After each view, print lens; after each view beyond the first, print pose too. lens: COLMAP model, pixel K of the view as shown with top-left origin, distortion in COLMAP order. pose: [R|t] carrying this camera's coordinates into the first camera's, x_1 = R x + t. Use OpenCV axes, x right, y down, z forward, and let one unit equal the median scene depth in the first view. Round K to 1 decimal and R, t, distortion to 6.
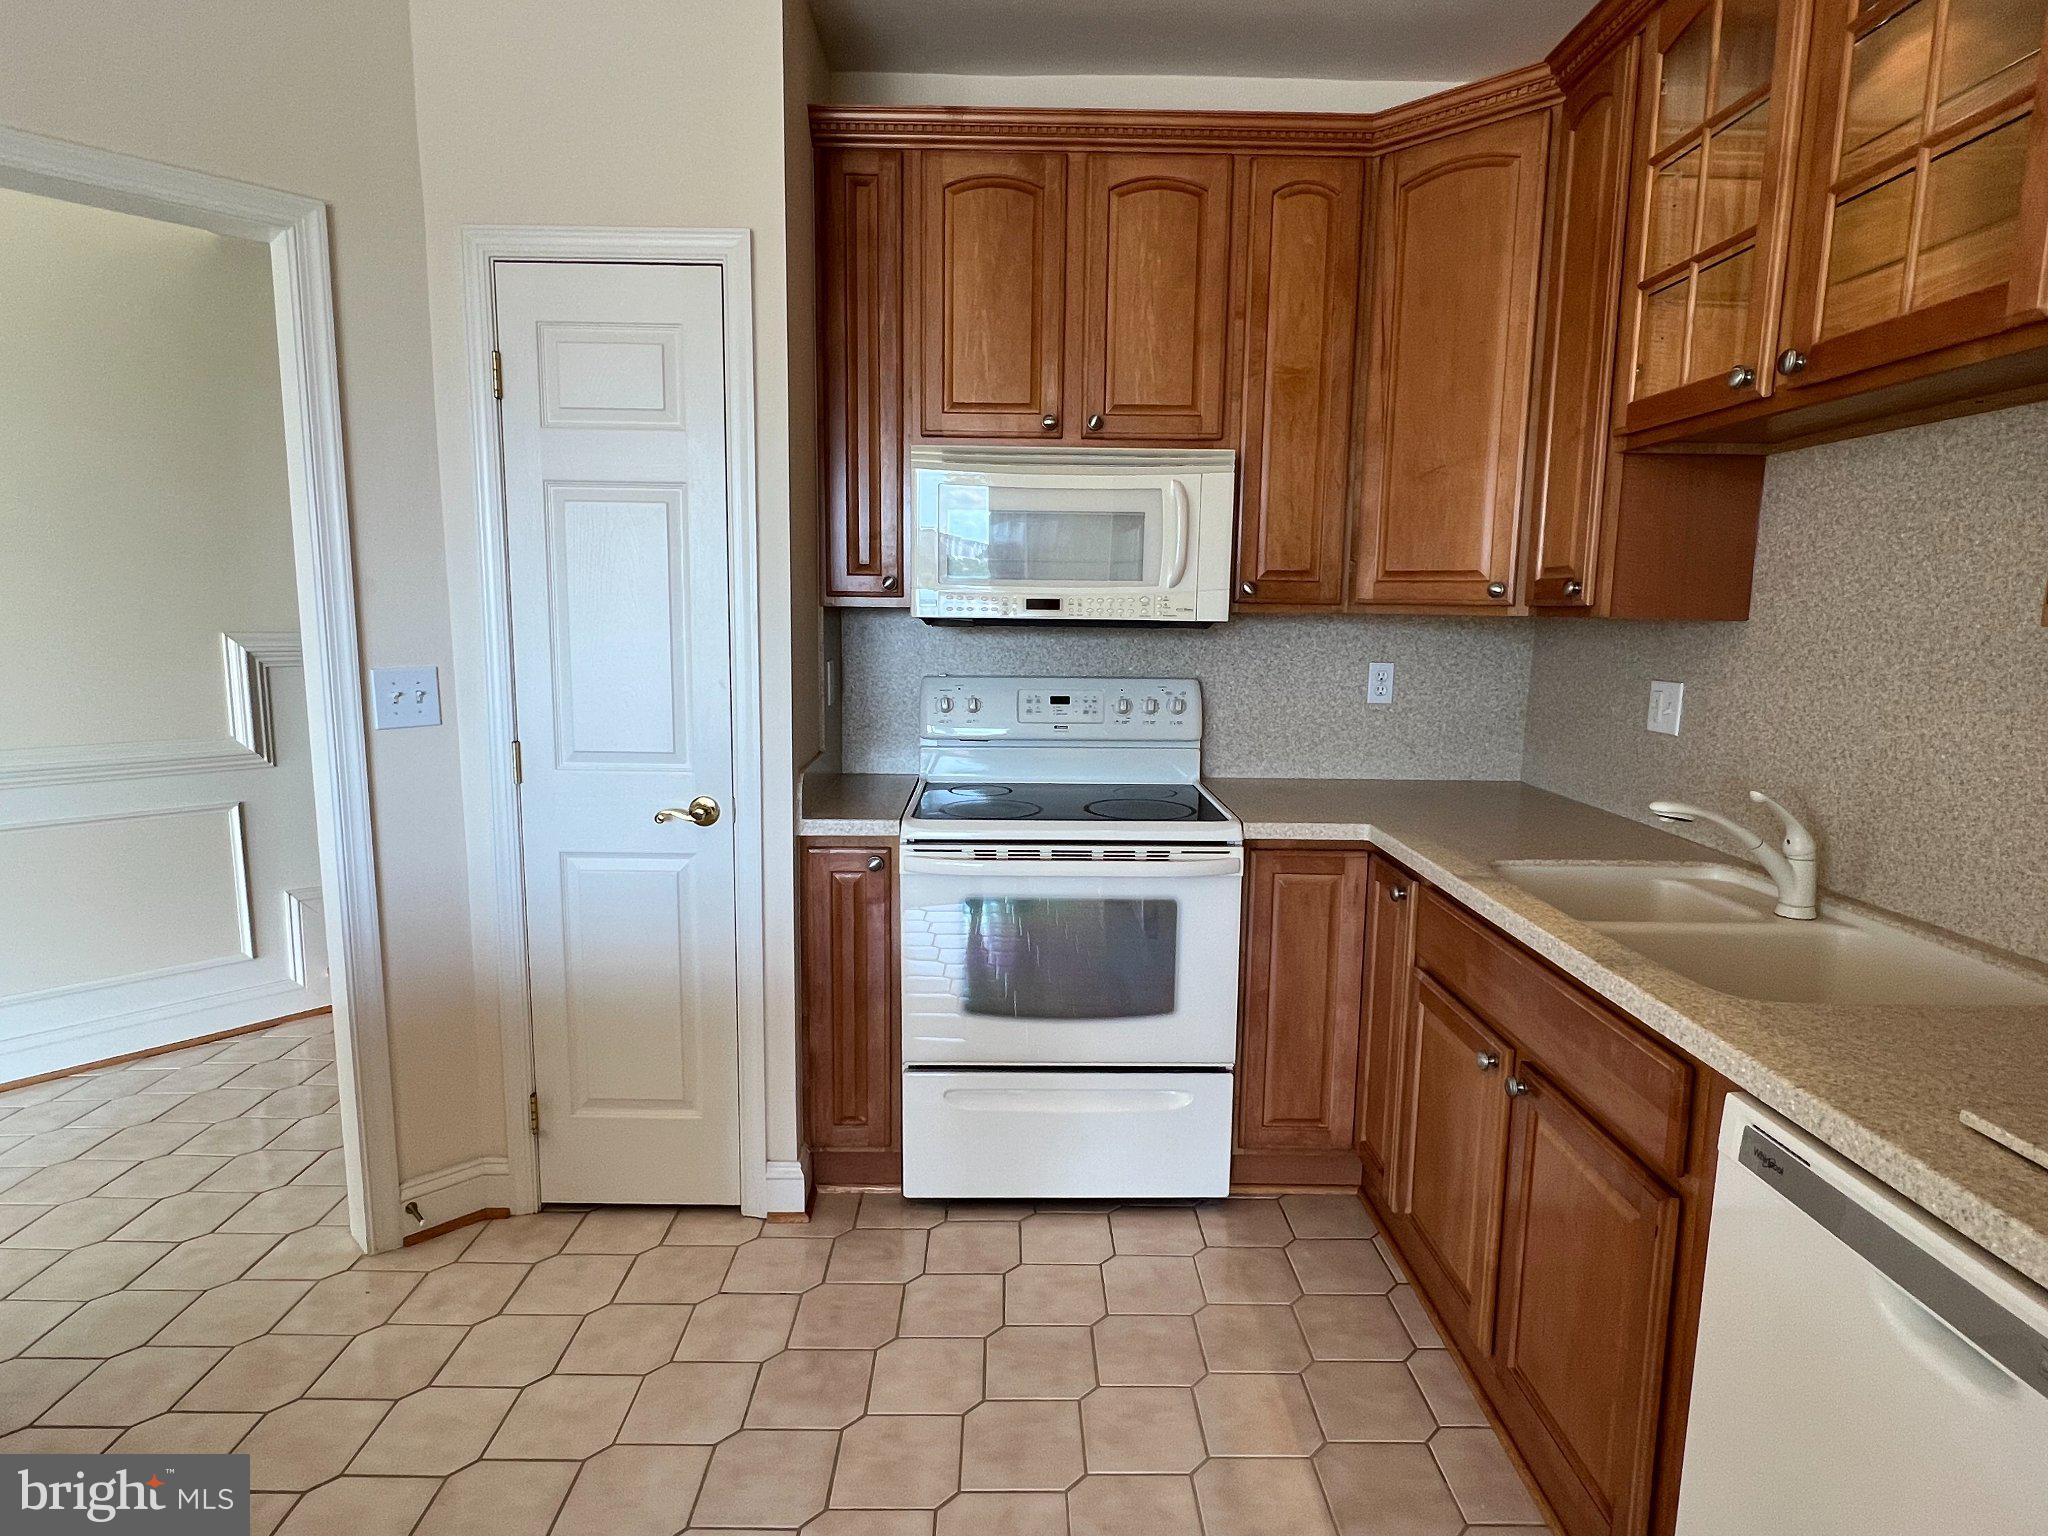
lens RADIAL K [[1115.8, 0, 1024.0], [0, 1115.8, 768.0], [0, 0, 1]] dist [0.001063, 0.000607]
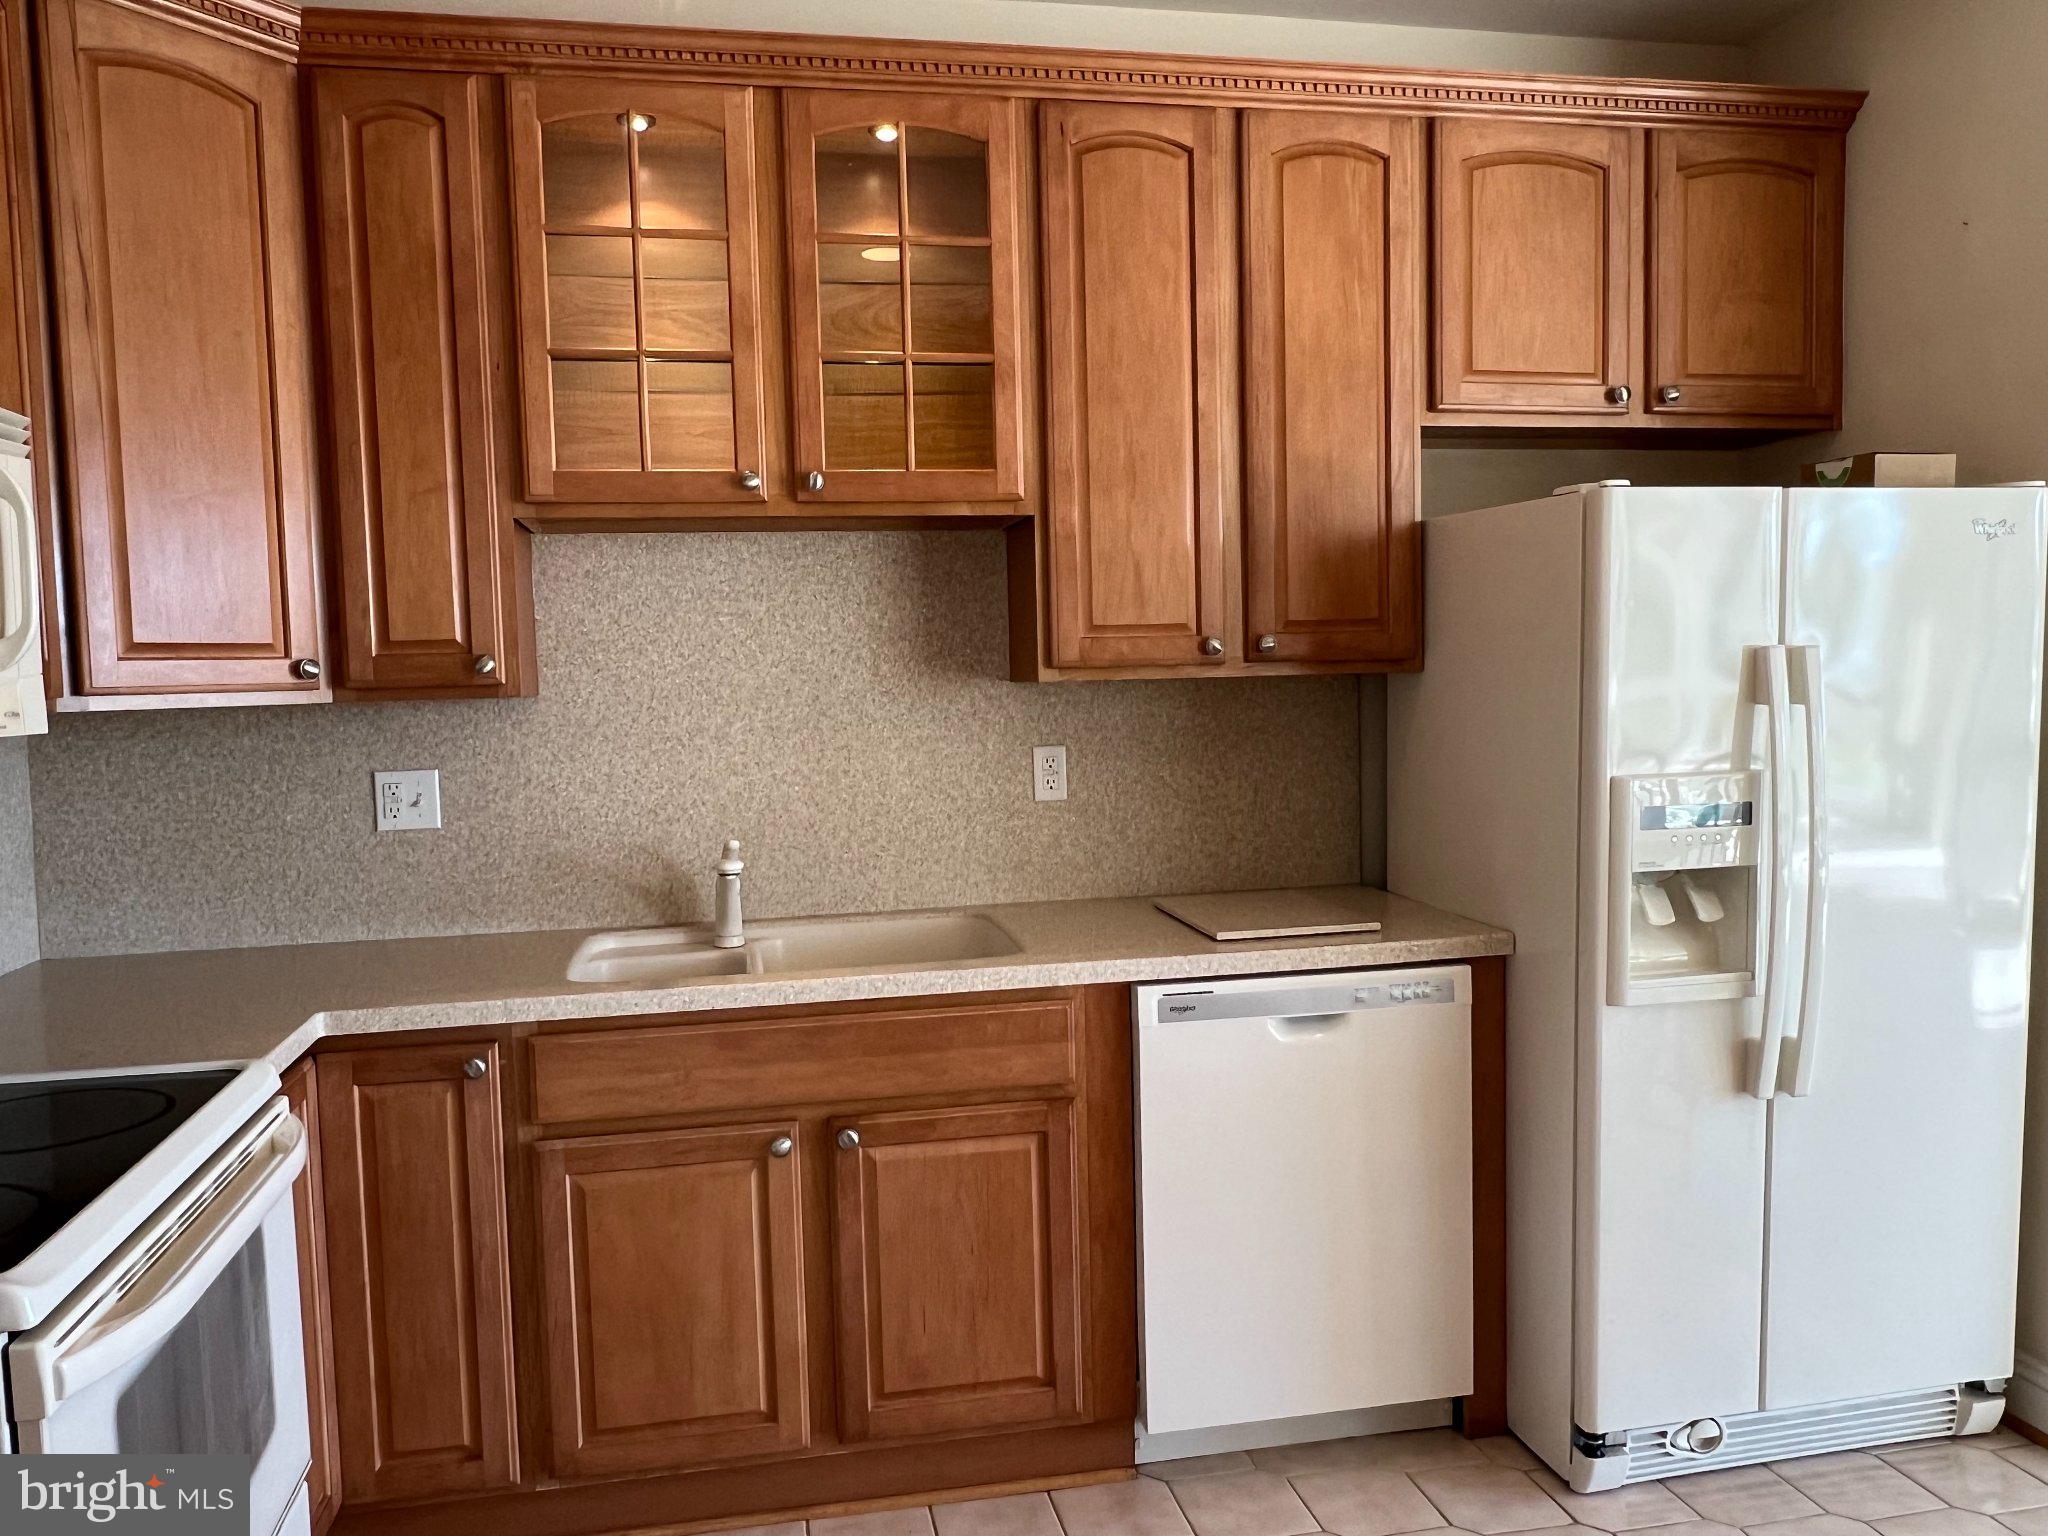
lens RADIAL K [[1524.2, 0, 1024.0], [0, 1524.2, 768.0], [0, 0, 1]] dist [-0.000476, -0.000545]
pose [[-0.185458, -0.075435, 0.979753, -0.937817], [0.164702, 0.980558, 0.106673, -0.173281], [-0.968751, 0.181151, -0.169428, 1.001107]]
